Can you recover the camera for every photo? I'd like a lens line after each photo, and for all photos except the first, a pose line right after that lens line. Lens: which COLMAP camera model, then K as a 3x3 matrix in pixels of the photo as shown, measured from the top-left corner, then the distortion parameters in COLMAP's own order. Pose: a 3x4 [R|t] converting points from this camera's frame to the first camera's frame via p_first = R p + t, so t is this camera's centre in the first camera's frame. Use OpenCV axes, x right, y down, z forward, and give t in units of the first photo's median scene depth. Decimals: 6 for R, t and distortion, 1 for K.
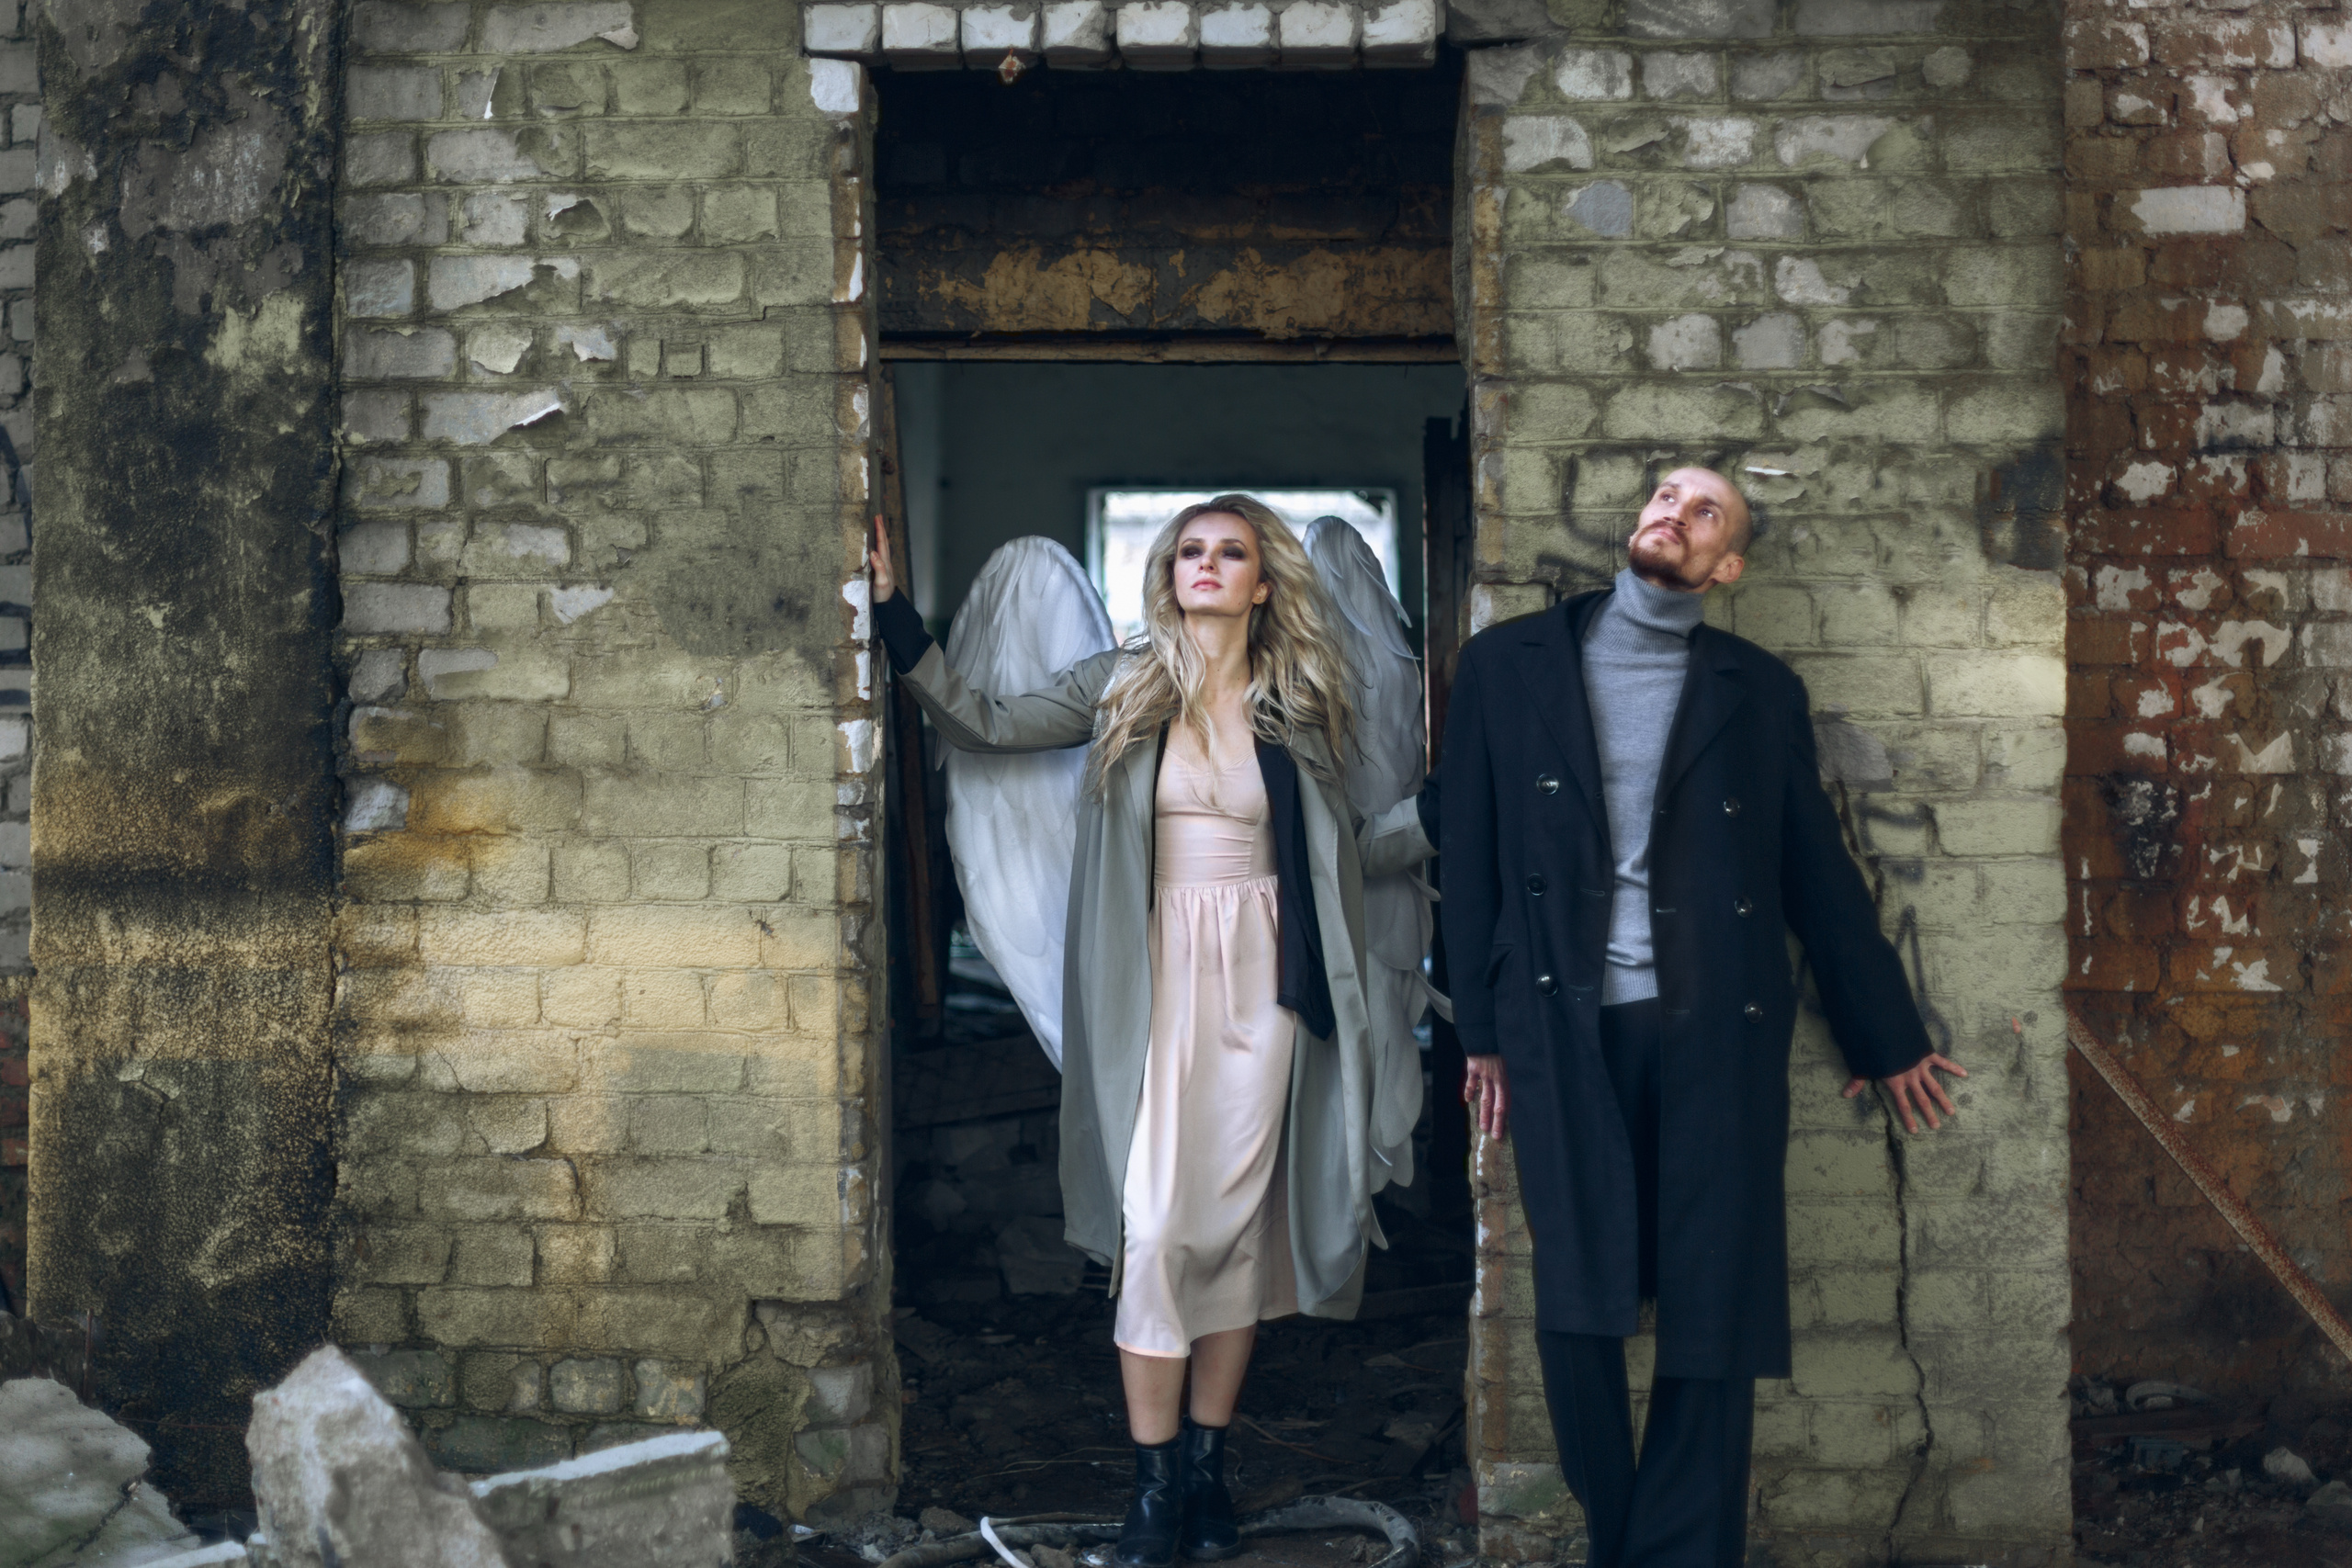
lens RADIAL K [[3392.6, 0, 1179.1], [0, 3392.6, 780.6], [0, 0, 1]] dist [0.009413, 0.000000]
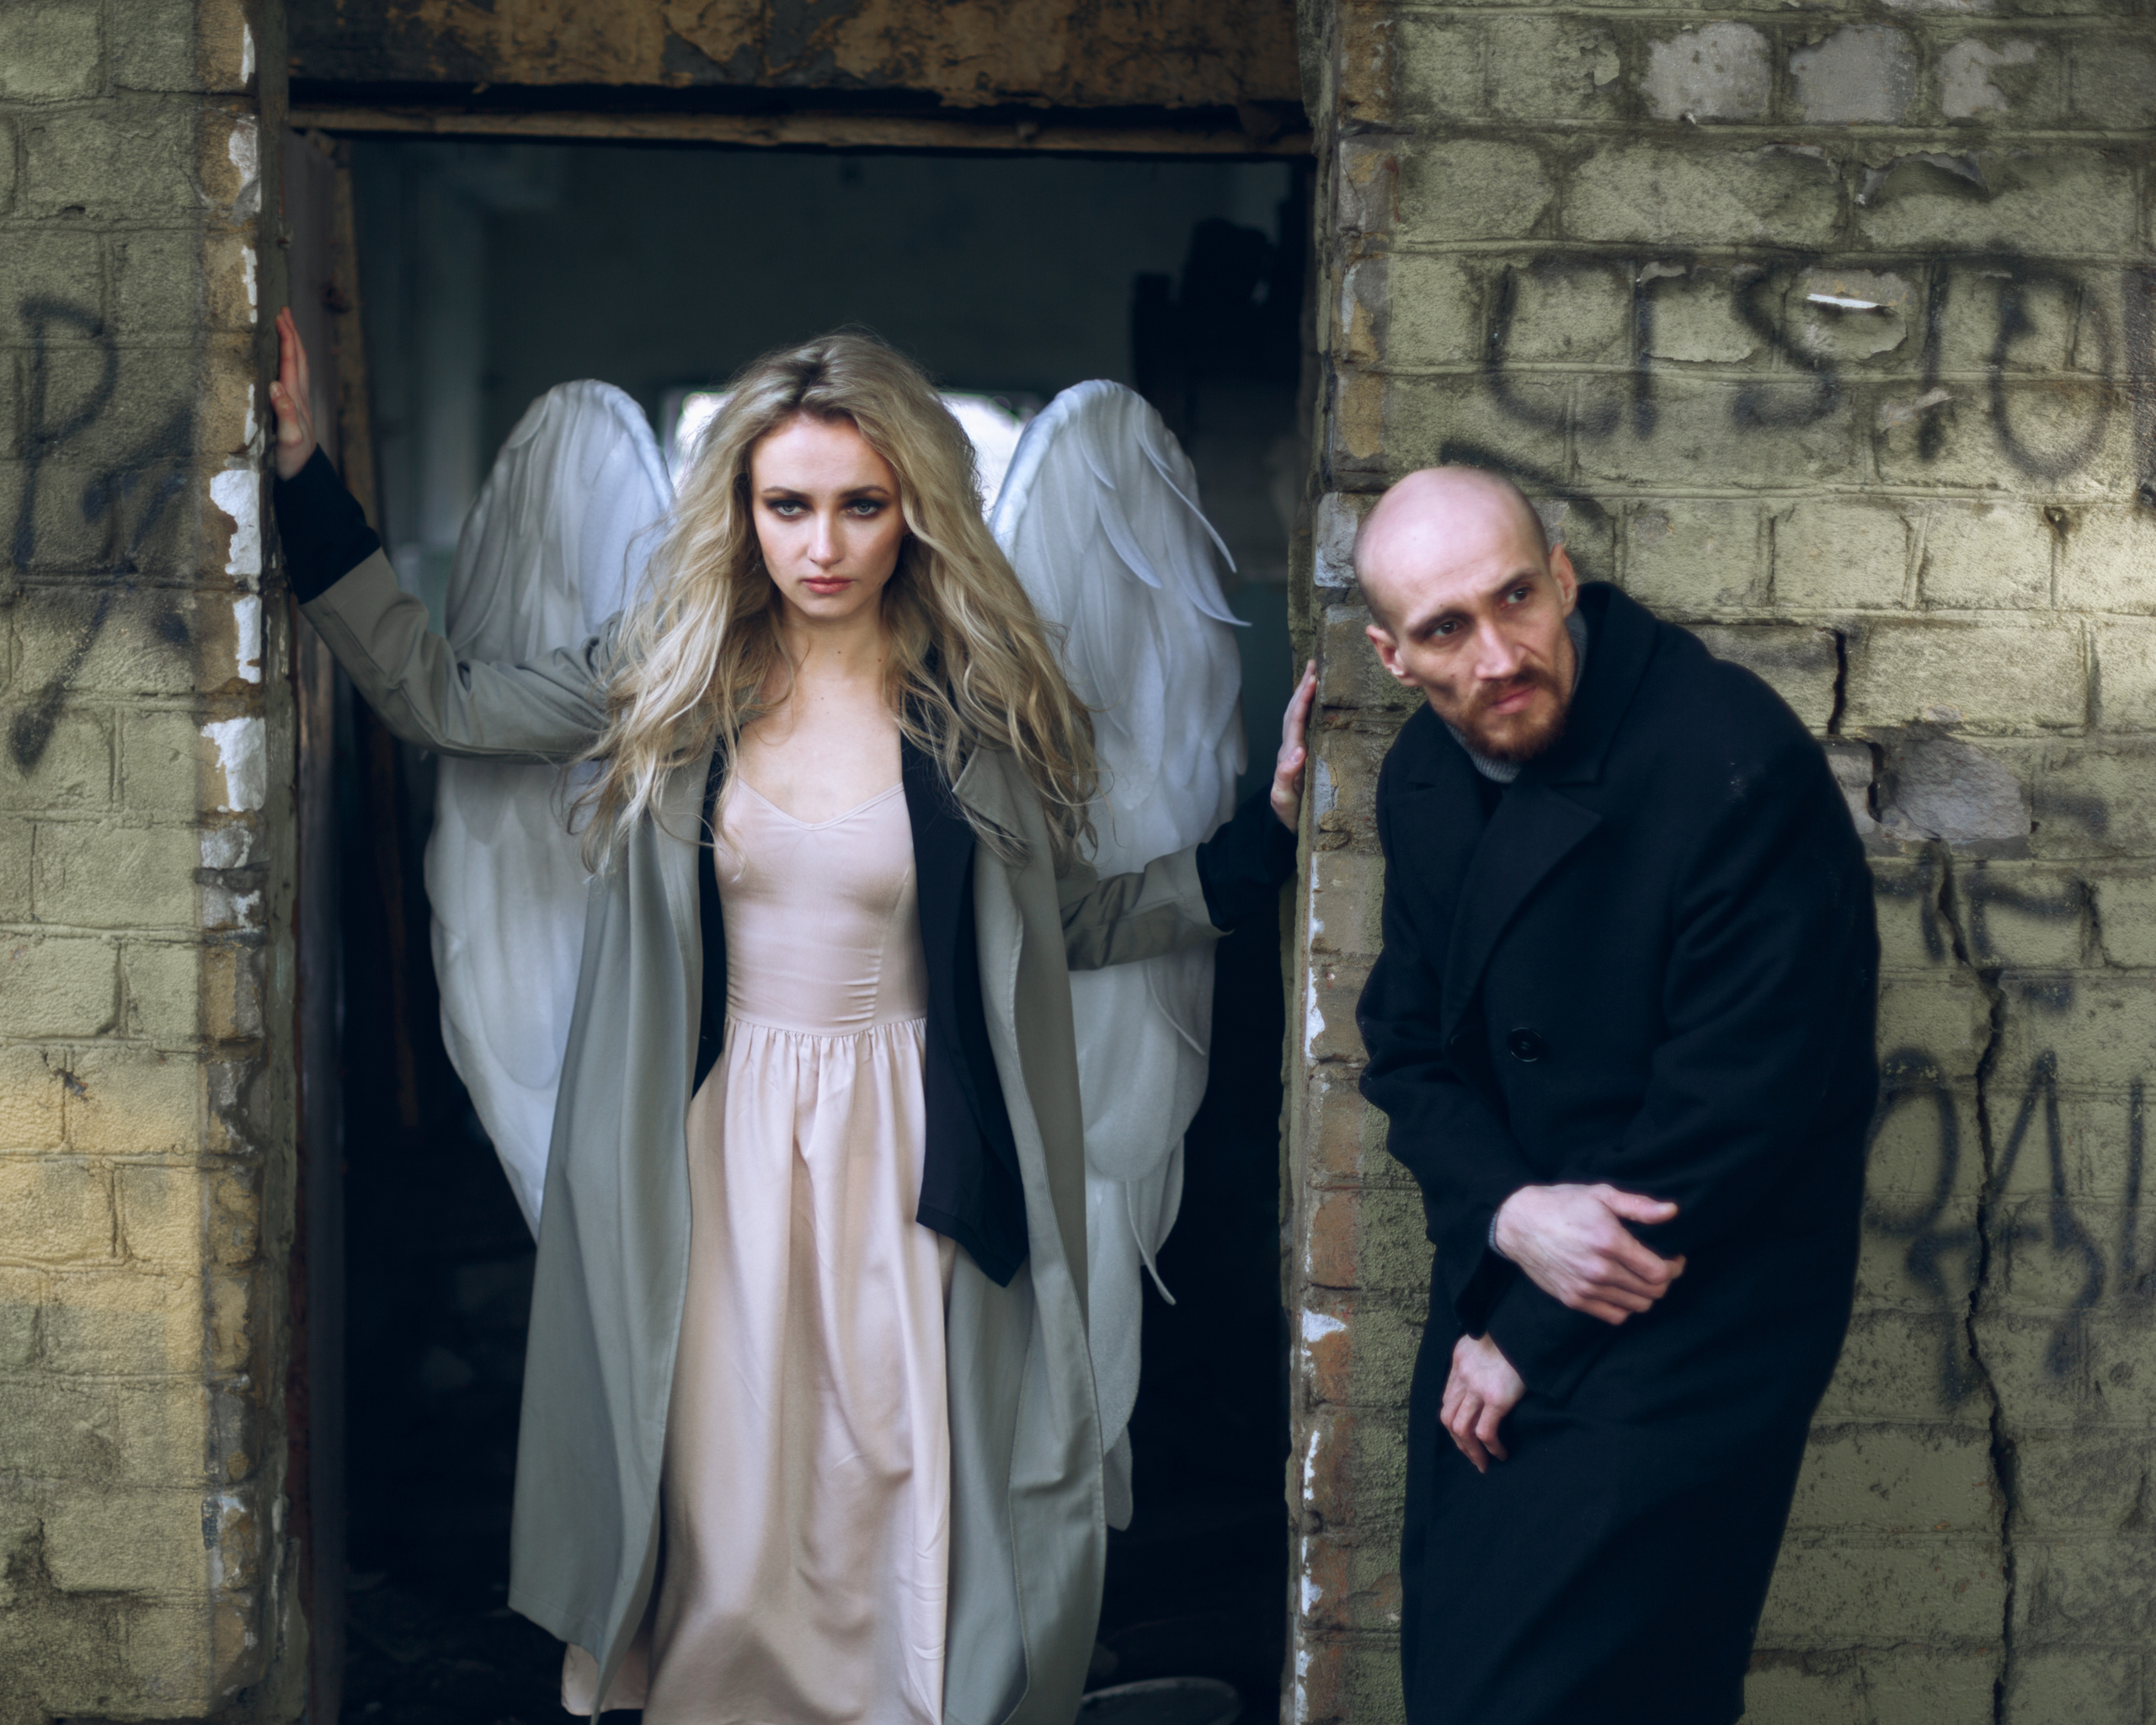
lens RADIAL K [[3237.5, 0, 944.6], [0, 3237.5, 648.0], [0, 0, 1]] dist [-0.011485, 0.000000]
pose [[0.998257, 0.011690, 0.057849, -0.008798], [-0.010565, 0.999750, -0.019703, -0.020002], [-0.058065, 0.019057, 0.998131, 0.453078]]
